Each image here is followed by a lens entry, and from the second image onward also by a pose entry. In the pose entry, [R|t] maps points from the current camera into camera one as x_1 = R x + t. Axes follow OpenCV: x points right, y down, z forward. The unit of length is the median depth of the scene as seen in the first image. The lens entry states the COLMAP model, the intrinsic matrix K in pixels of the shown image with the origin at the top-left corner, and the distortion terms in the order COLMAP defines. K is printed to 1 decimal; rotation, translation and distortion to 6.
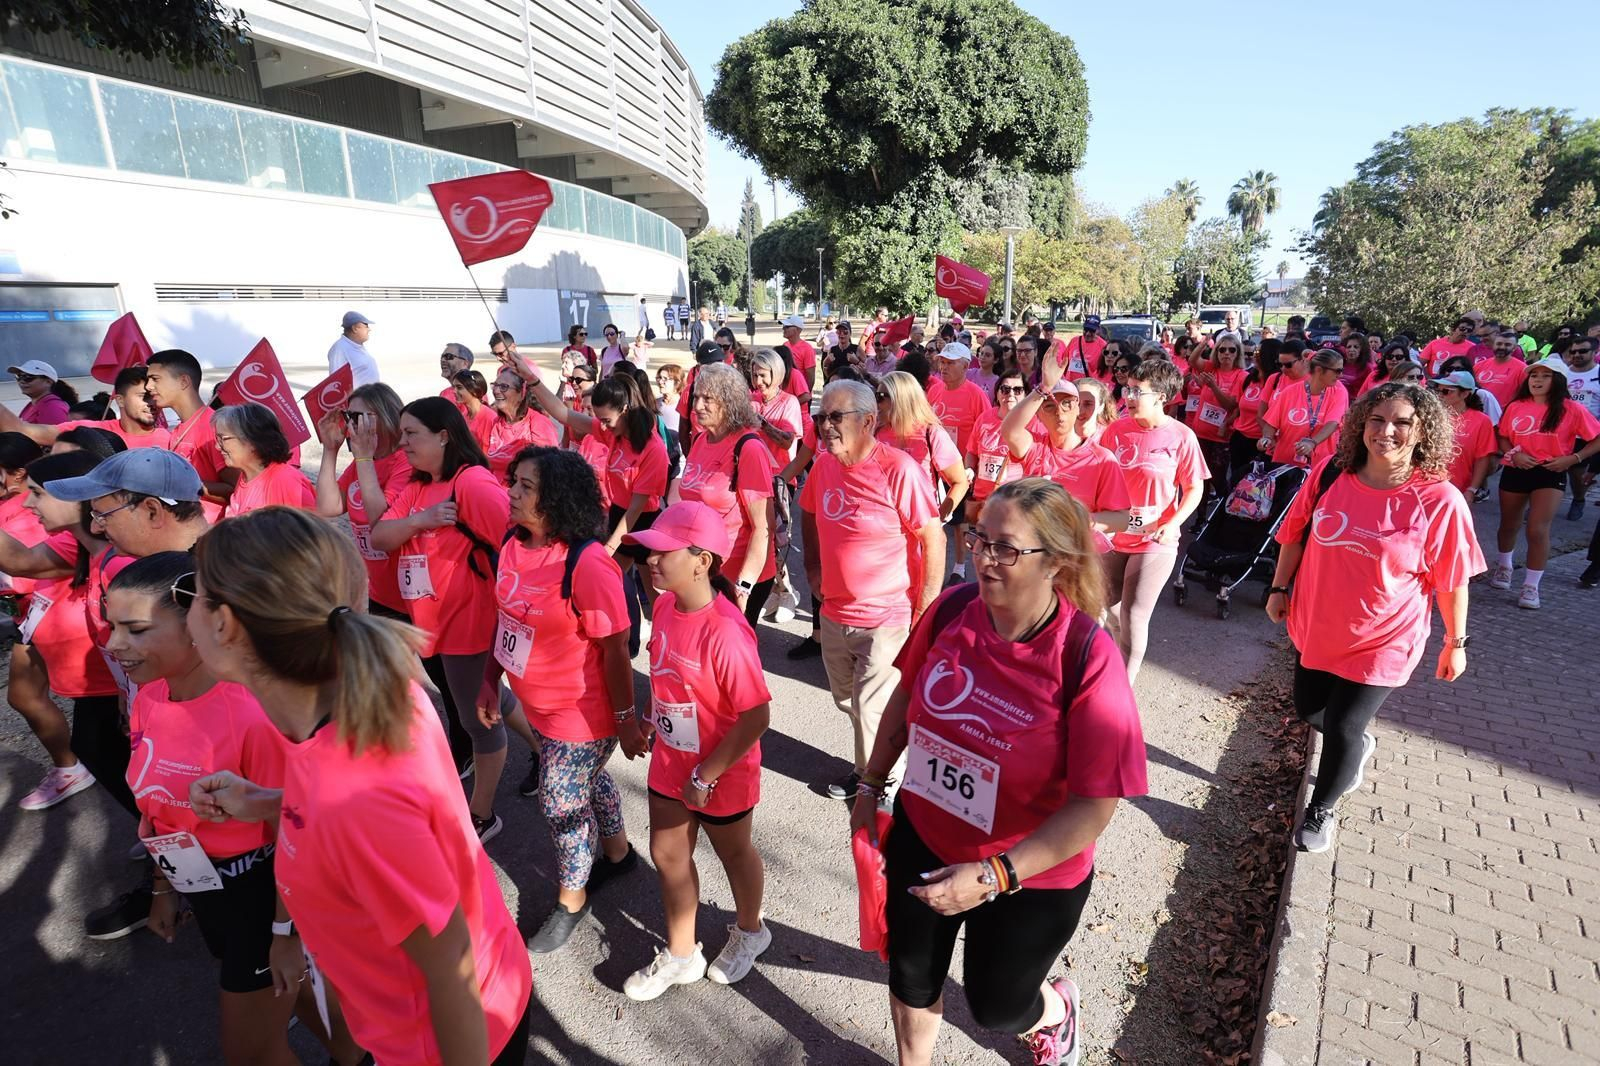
lens RADIAL K [[767.0, 0, 794.7], [0, 767.0, 536.5], [0, 0, 1]] dist [-0.061322, 0.020432]
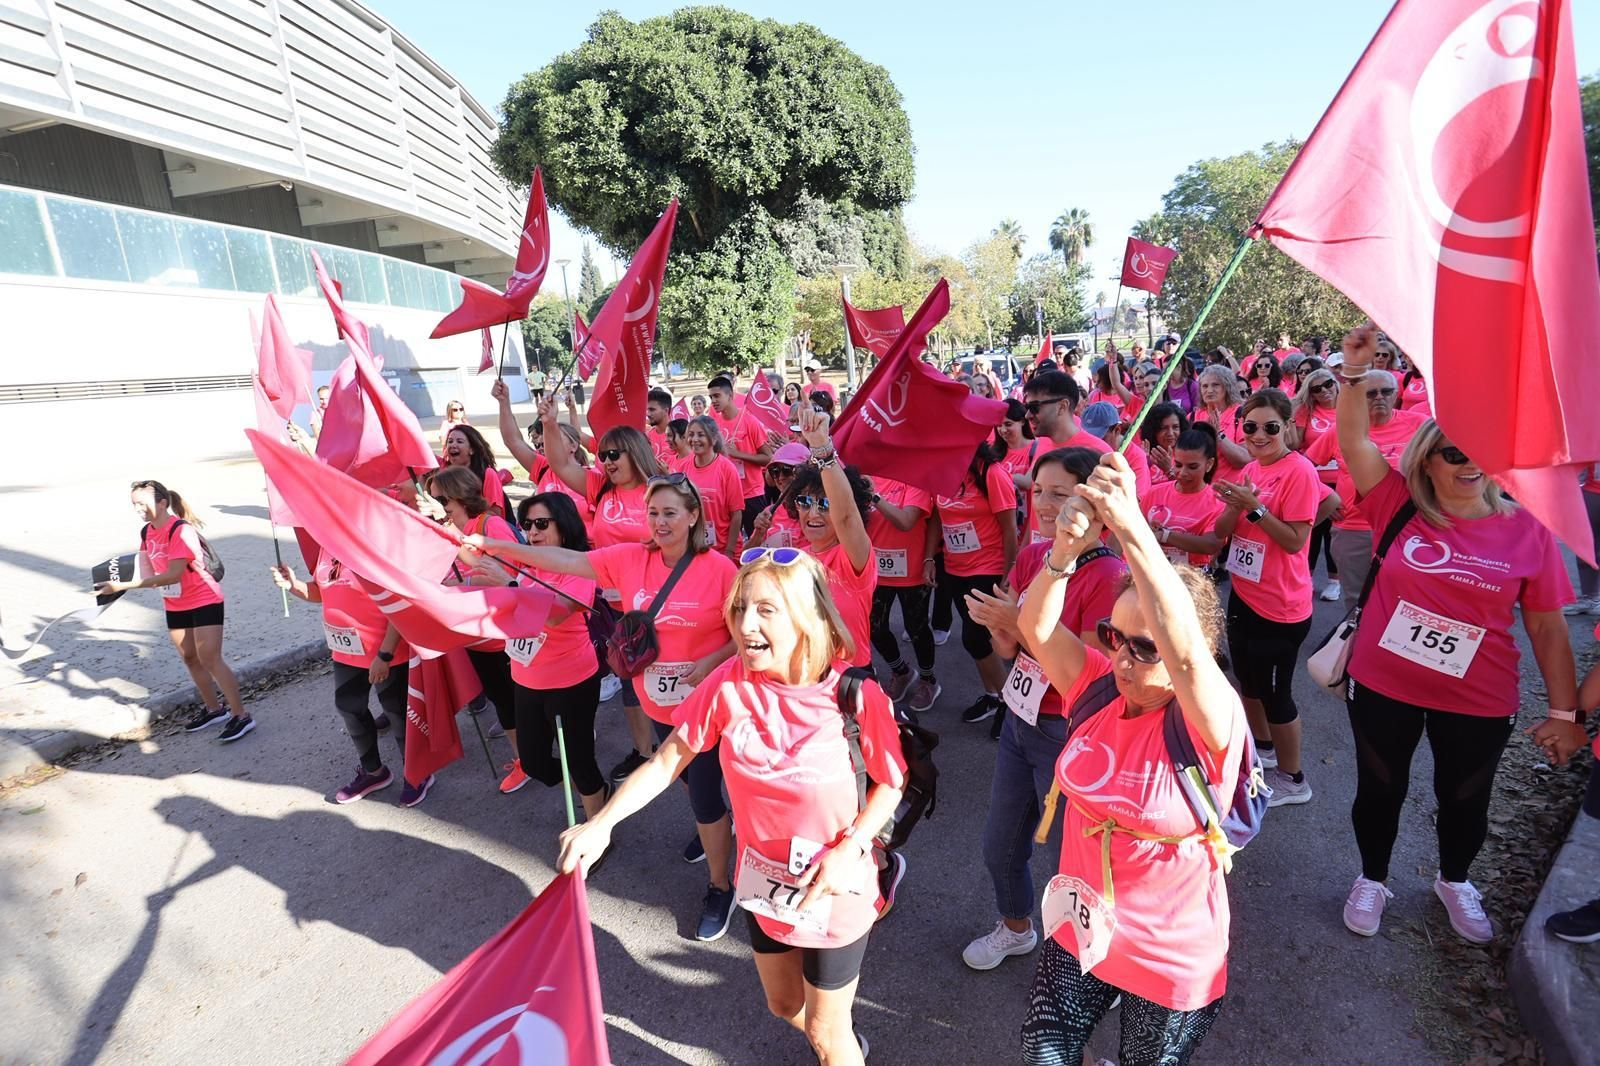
lens RADIAL K [[767.0, 0, 793.7], [0, 767.0, 537.1], [0, 0, 1]] dist [-0.061322, 0.020432]
pose [[0.981634, -0.103930, 0.159977, 0.040883], [0.114381, 0.991769, -0.057545, -0.036126], [-0.152679, 0.074786, 0.985442, 0.117896]]
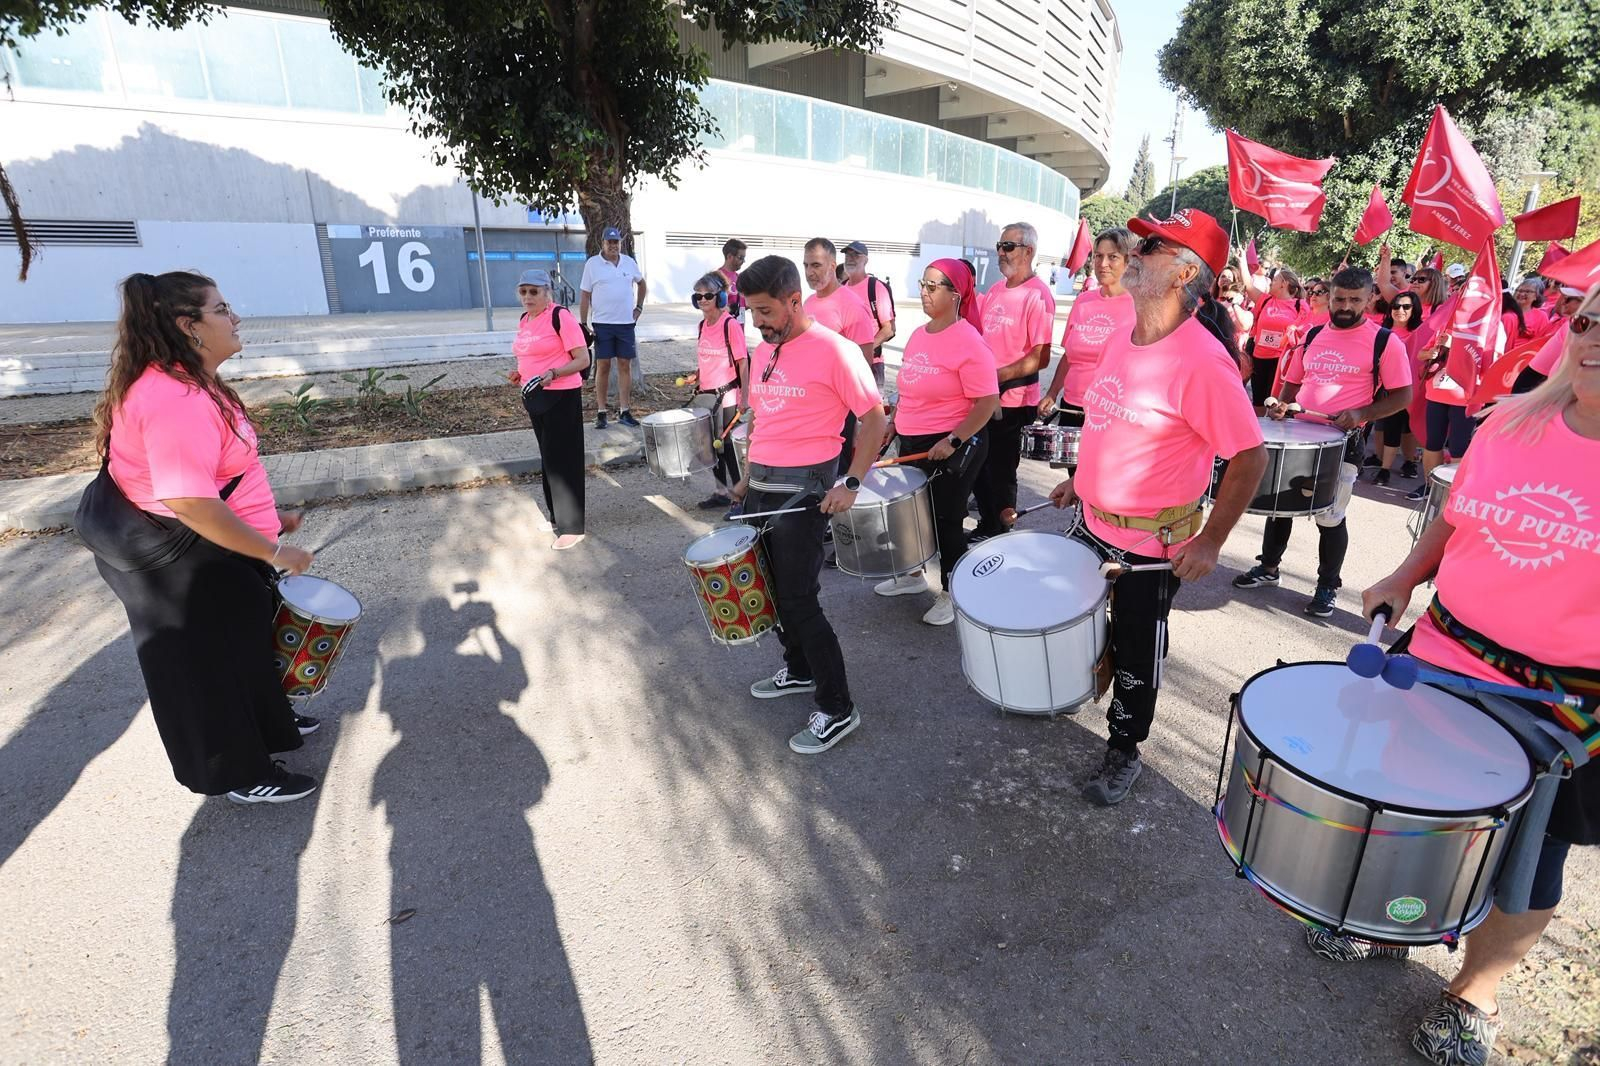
lens RADIAL K [[767.0, 0, 795.3], [0, 767.0, 539.0], [0, 0, 1]] dist [-0.061322, 0.020432]
pose [[0.905513, 0.151917, -0.396192, -0.073088], [-0.134530, 0.988327, 0.071495, 0.046301], [0.402428, -0.011440, 0.915380, -0.087272]]
